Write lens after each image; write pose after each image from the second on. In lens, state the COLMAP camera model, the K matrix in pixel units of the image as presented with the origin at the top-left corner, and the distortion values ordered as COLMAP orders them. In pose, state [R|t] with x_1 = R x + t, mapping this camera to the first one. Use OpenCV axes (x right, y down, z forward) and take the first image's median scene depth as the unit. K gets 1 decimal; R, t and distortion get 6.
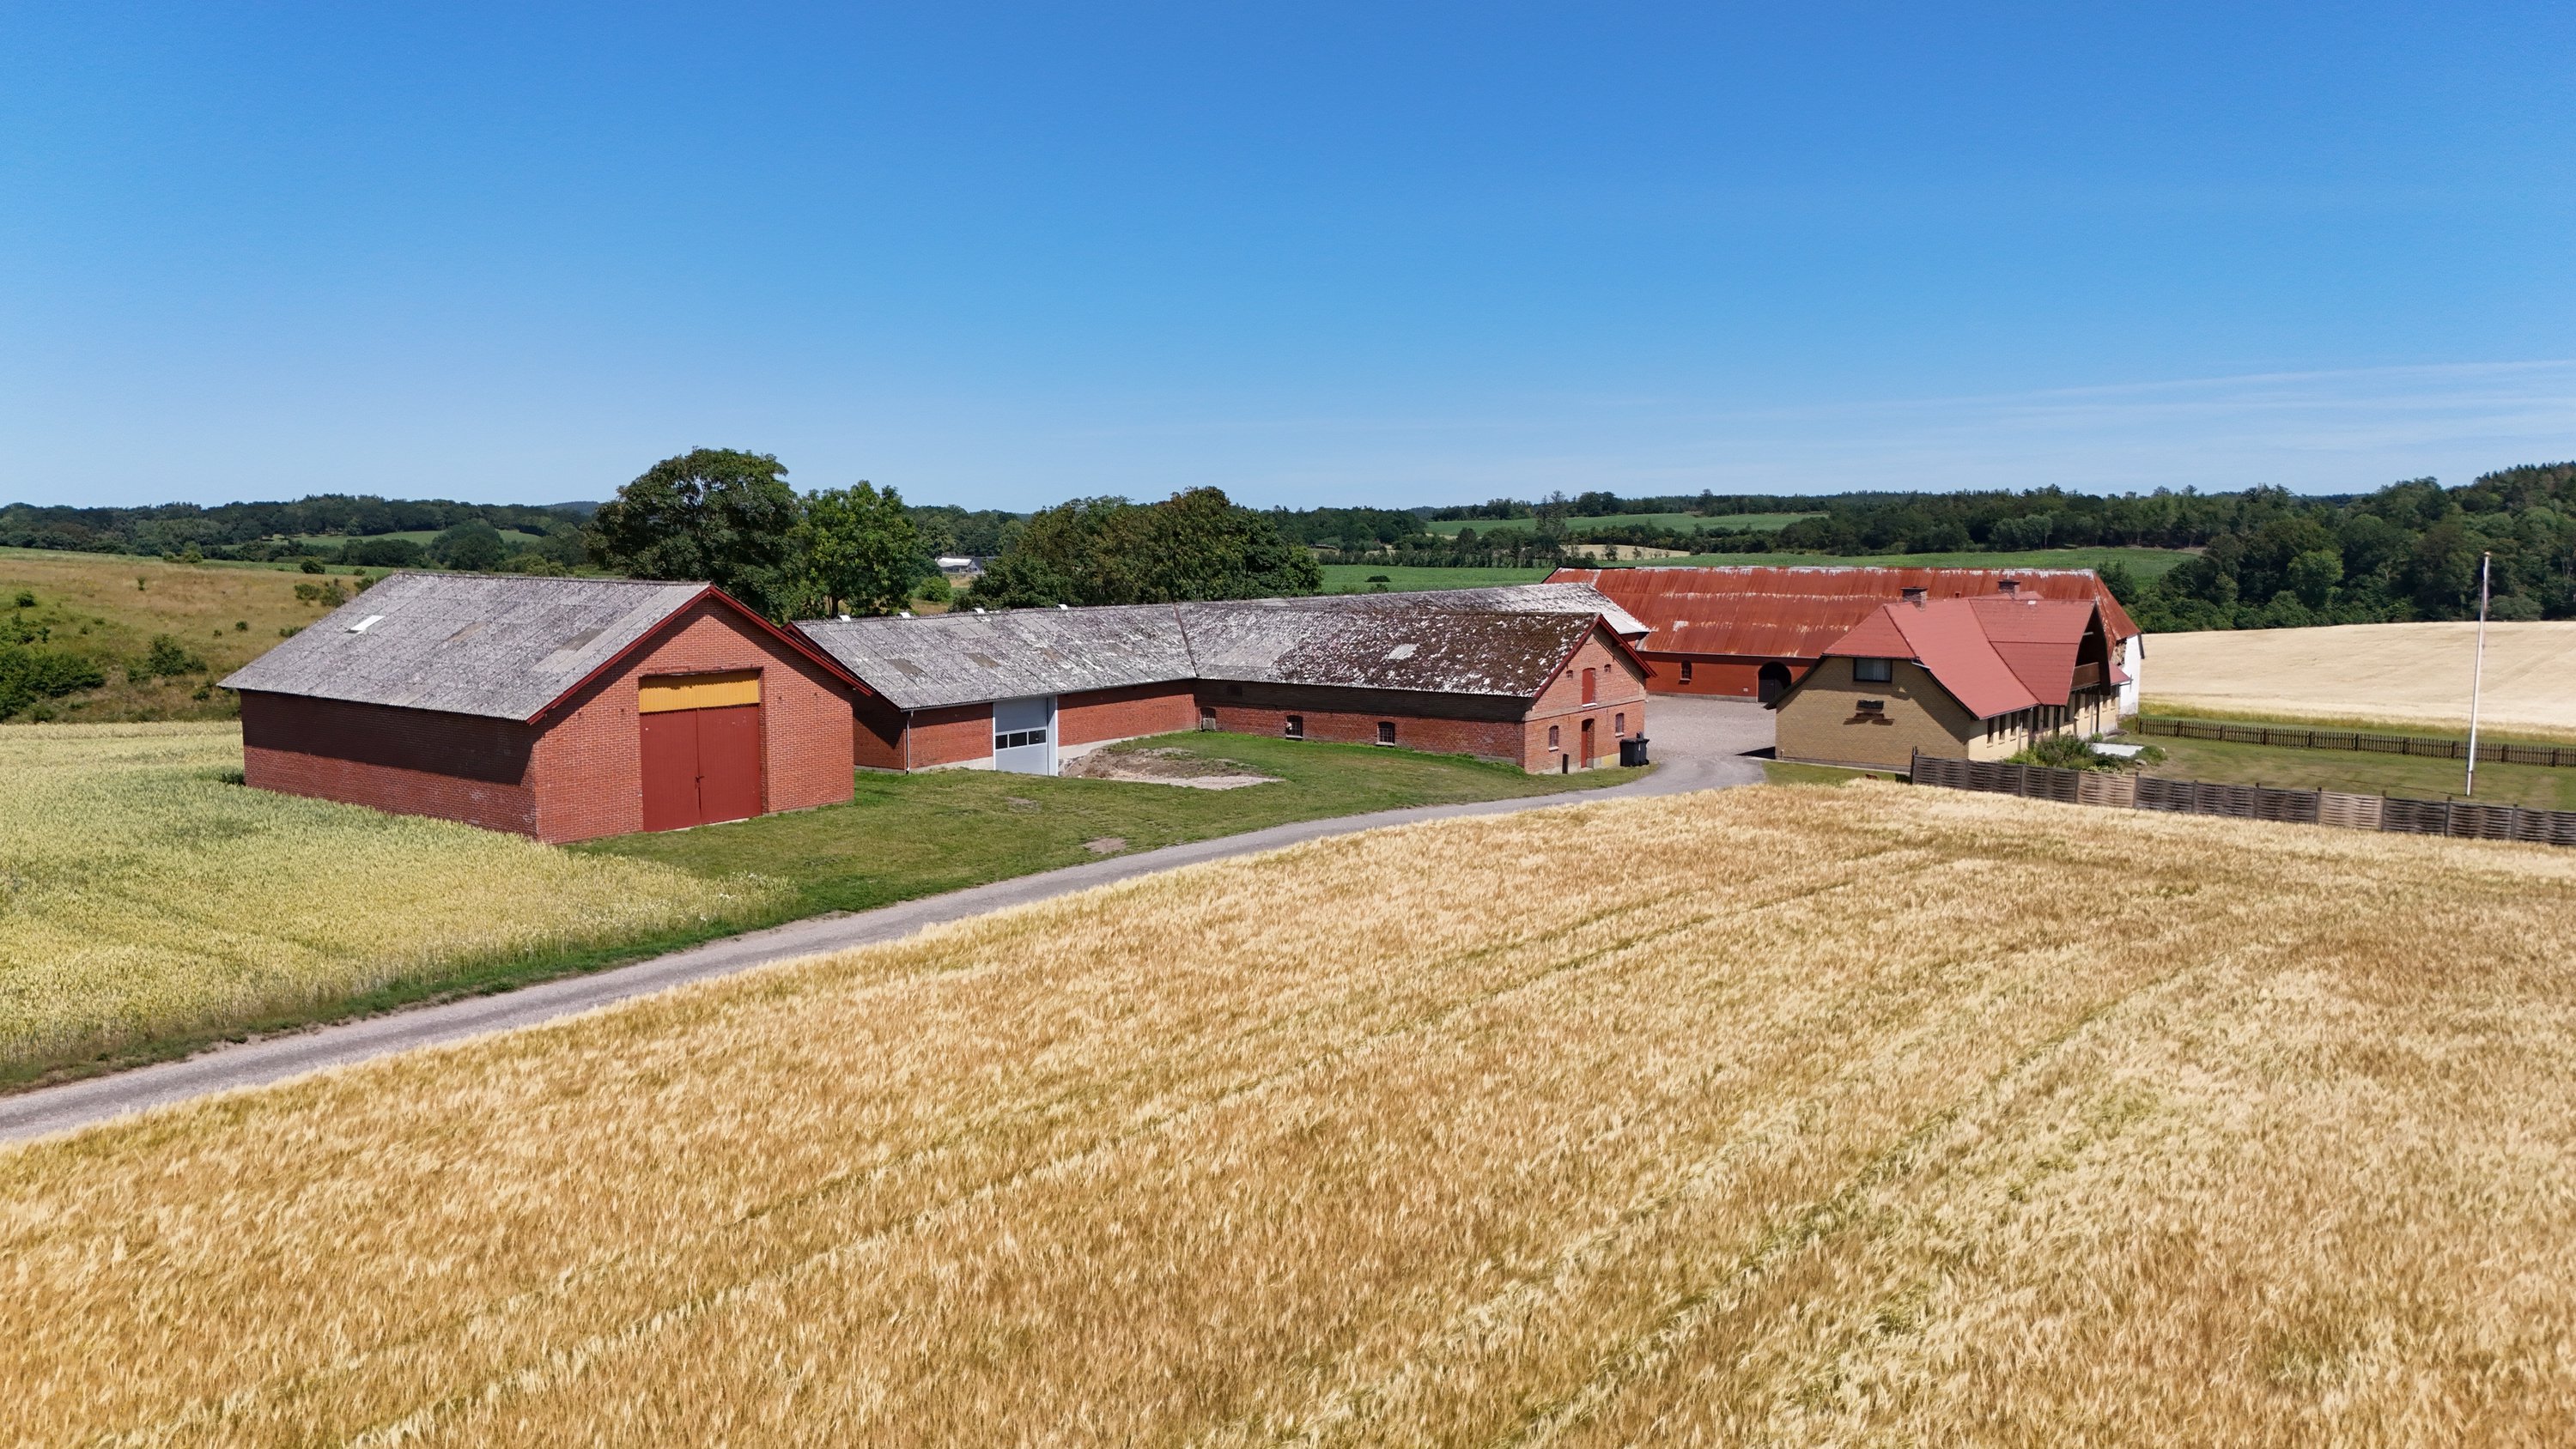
lens RADIAL K [[1889.8, 0, 1283.7], [0, 1889.8, 730.5], [0, 0, 1]] dist [0.082383, -0.084287]
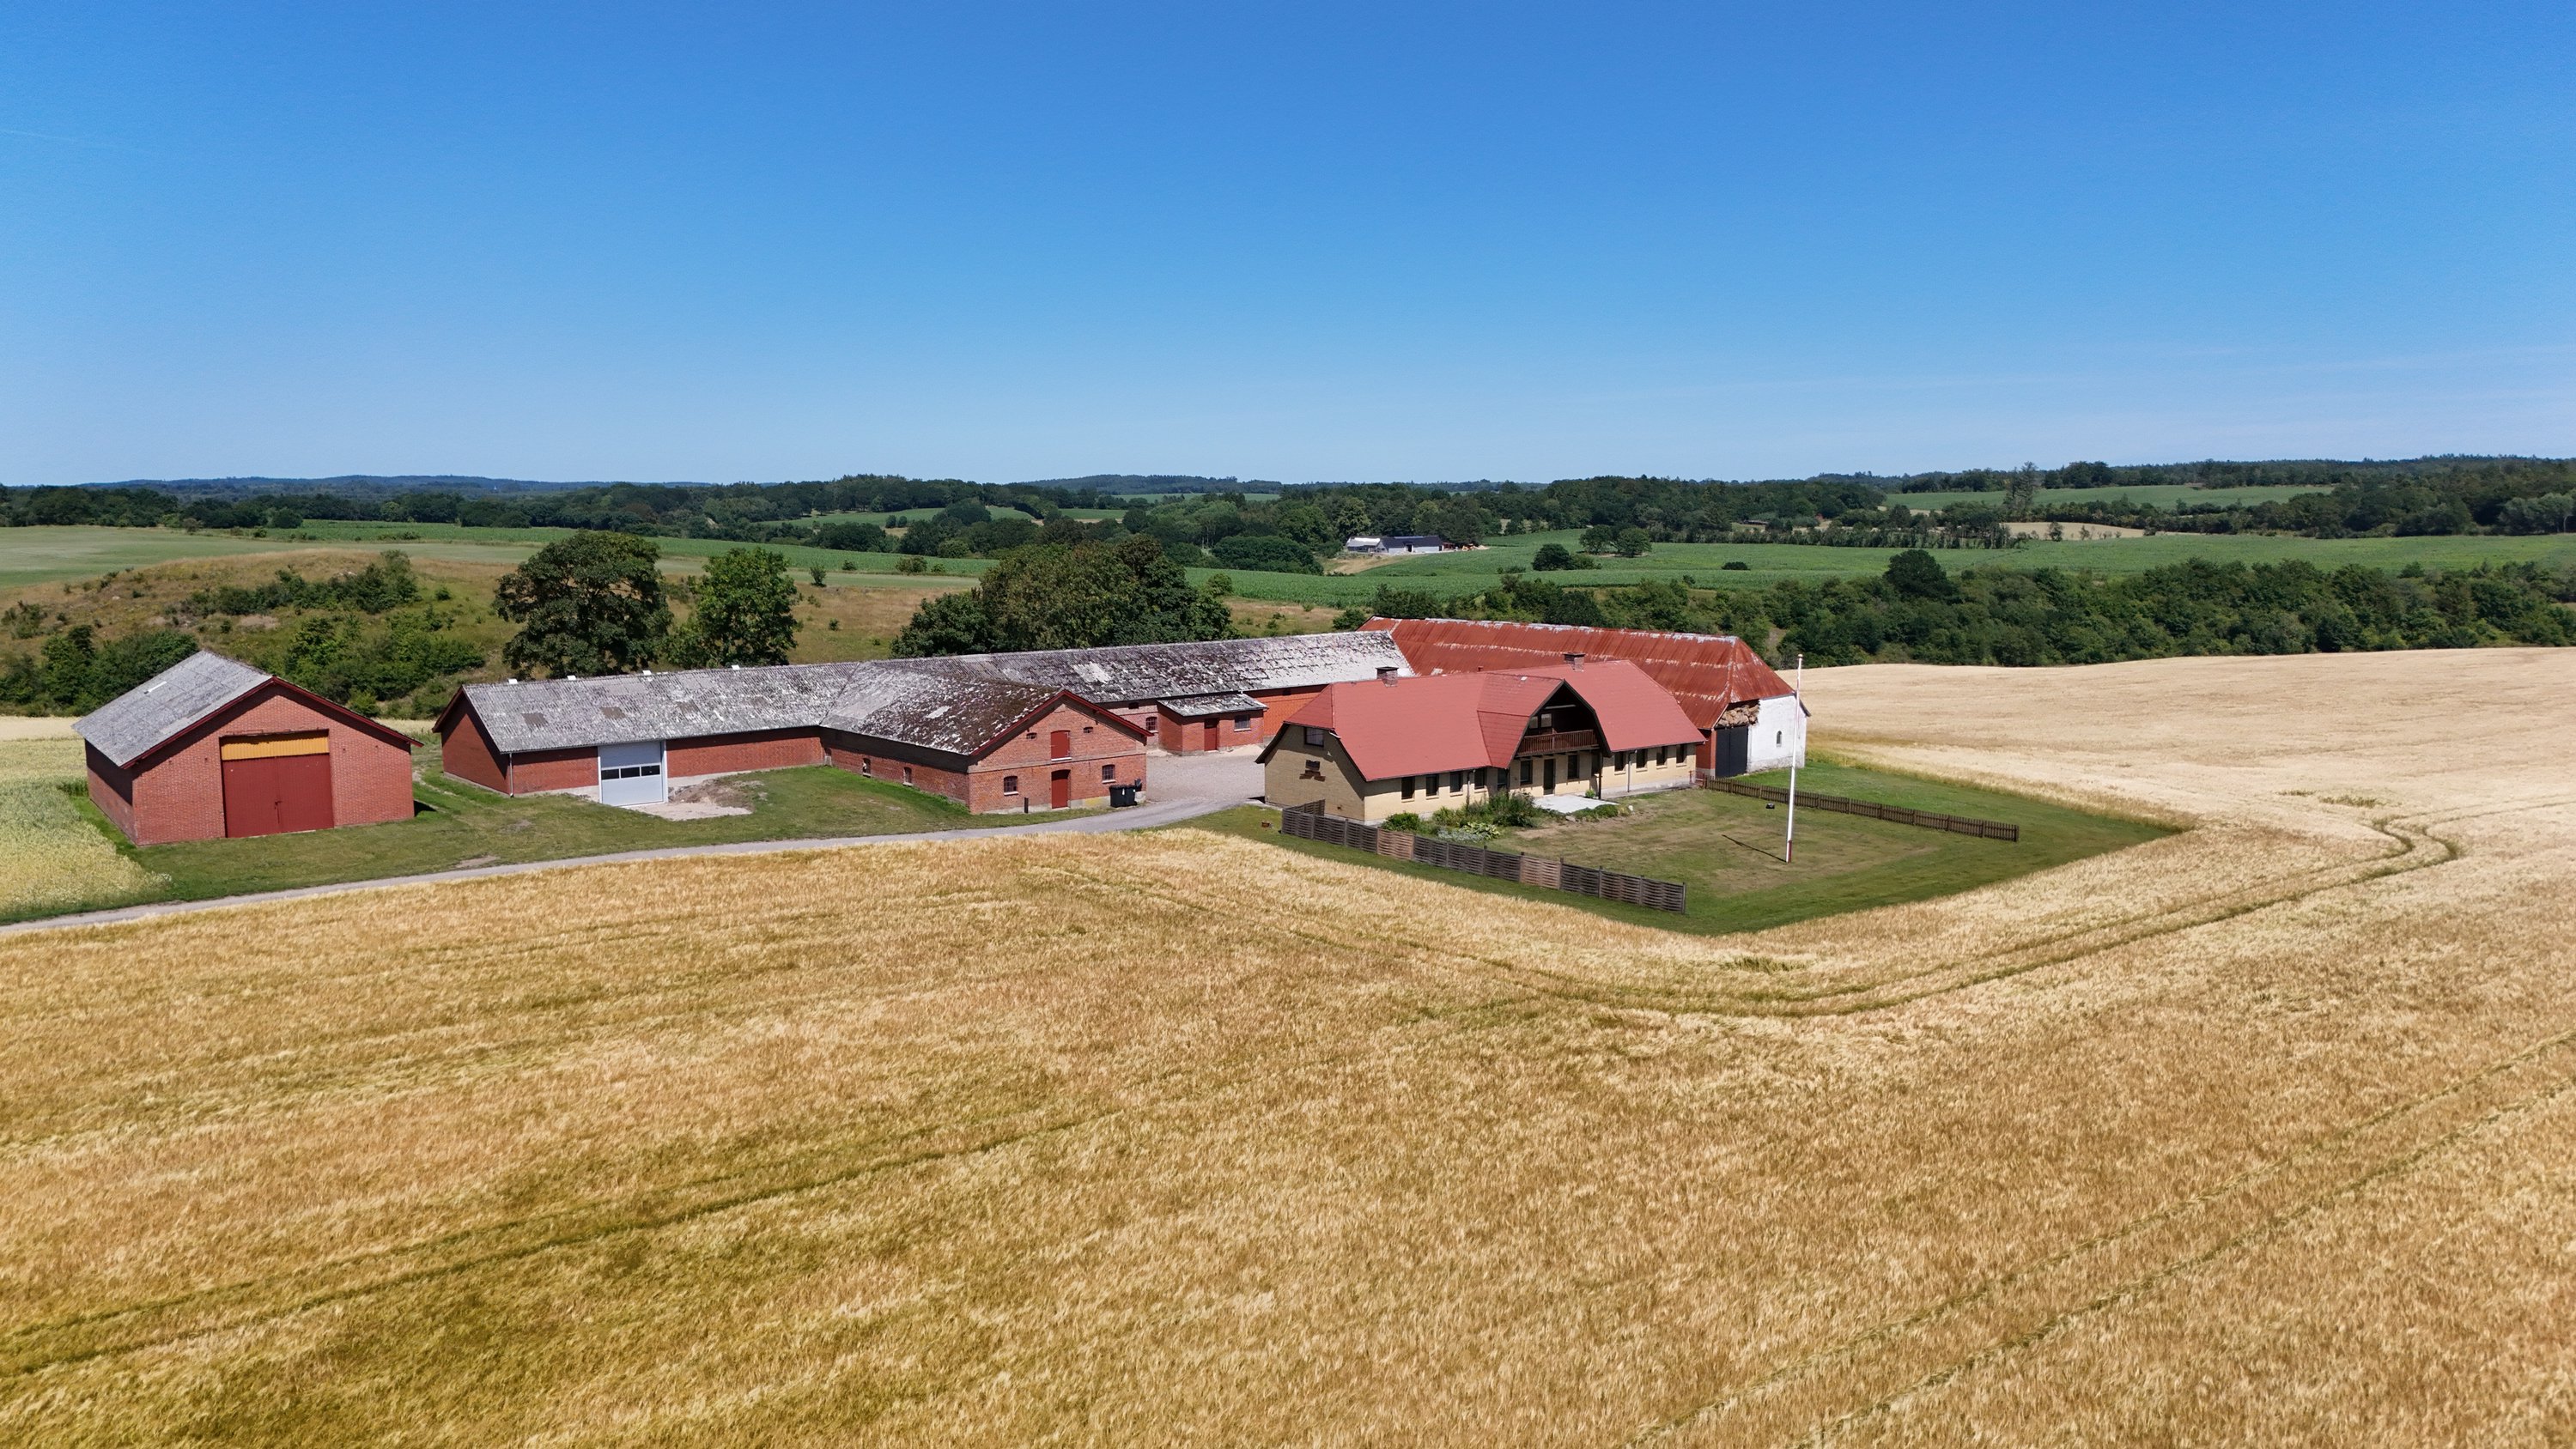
lens RADIAL K [[1889.8, 0, 1290.5], [0, 1889.8, 736.0], [0, 0, 1]] dist [0.082383, -0.084287]
pose [[0.965790, 0.032007, -0.257343, 0.611637], [-0.026753, 0.999356, 0.023893, -0.061014], [0.257942, -0.016191, 0.966025, -0.186363]]
